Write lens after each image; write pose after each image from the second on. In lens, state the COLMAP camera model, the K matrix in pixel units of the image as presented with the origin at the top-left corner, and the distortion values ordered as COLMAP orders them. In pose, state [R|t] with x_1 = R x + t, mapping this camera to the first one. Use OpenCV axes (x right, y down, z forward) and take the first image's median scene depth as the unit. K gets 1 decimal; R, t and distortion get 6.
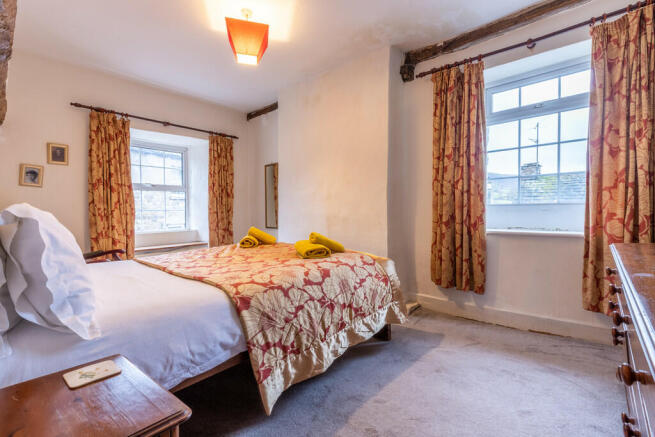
lens RADIAL K [[296.5, 0, 327.9], [0, 296.5, 216.6], [0, 0, 1]] dist [0.015328, -0.001575]
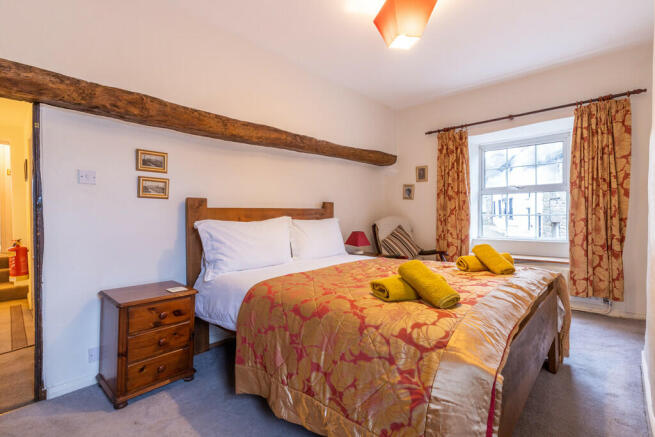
lens RADIAL K [[296.5, 0, 327.5], [0, 296.5, 215.6], [0, 0, 1]] dist [0.015328, -0.001575]
pose [[-0.025636, 0.017428, -0.999519, 0.398237], [-0.010274, 0.999791, 0.017696, -0.036925], [0.999619, 0.010722, -0.025451, 0.551224]]
